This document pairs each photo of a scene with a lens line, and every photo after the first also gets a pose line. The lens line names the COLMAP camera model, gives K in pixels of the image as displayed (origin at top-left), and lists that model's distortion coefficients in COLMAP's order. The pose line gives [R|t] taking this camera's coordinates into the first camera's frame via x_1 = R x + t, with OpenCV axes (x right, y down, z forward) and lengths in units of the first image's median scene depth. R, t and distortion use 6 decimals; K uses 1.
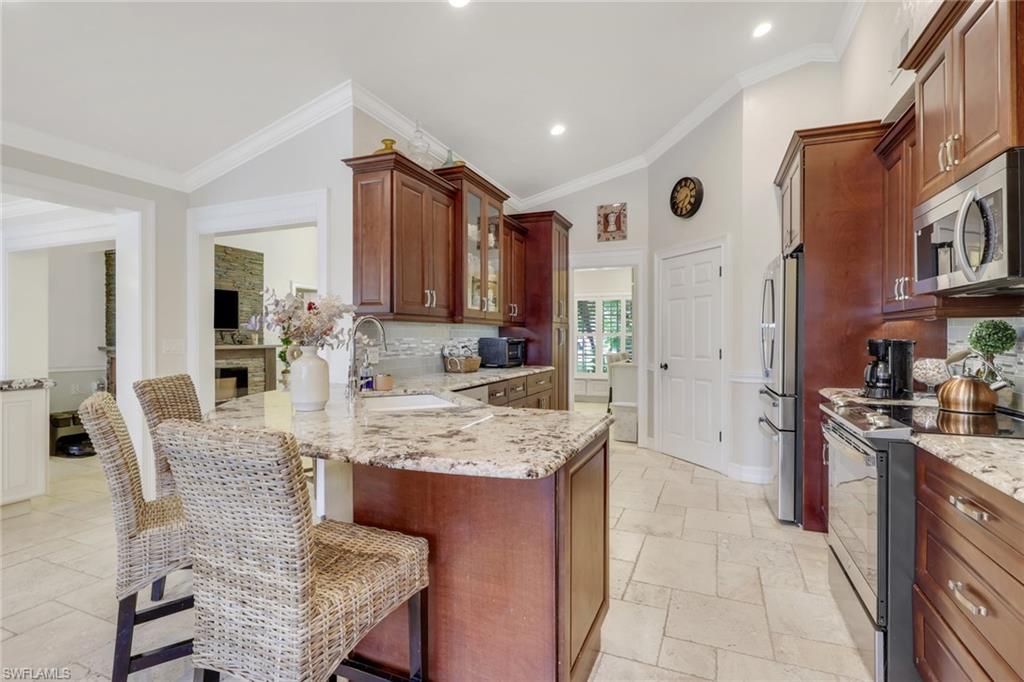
lens RADIAL K [[484.6, 0, 509.8], [0, 484.6, 337.5], [0, 0, 1]] dist [0.000298, -0.000680]
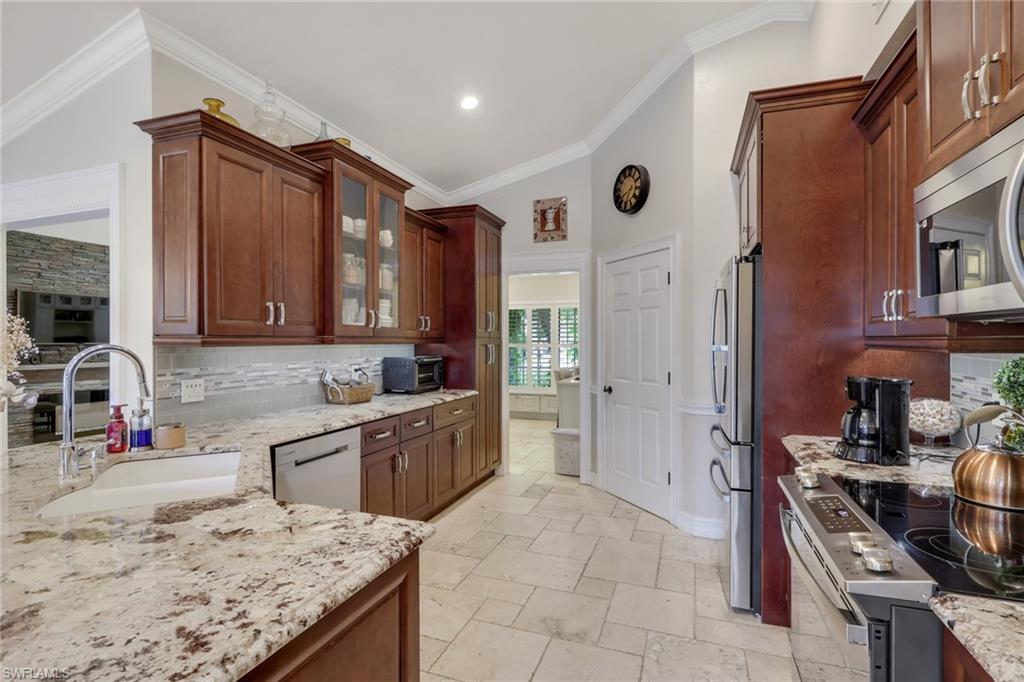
lens RADIAL K [[484.6, 0, 508.1], [0, 484.6, 339.9], [0, 0, 1]] dist [0.000298, -0.000680]
pose [[0.999369, -0.000002, 0.035517, 0.175954], [0.000119, 0.999995, -0.003293, -0.038457], [-0.035517, 0.003295, 0.999364, 0.247857]]
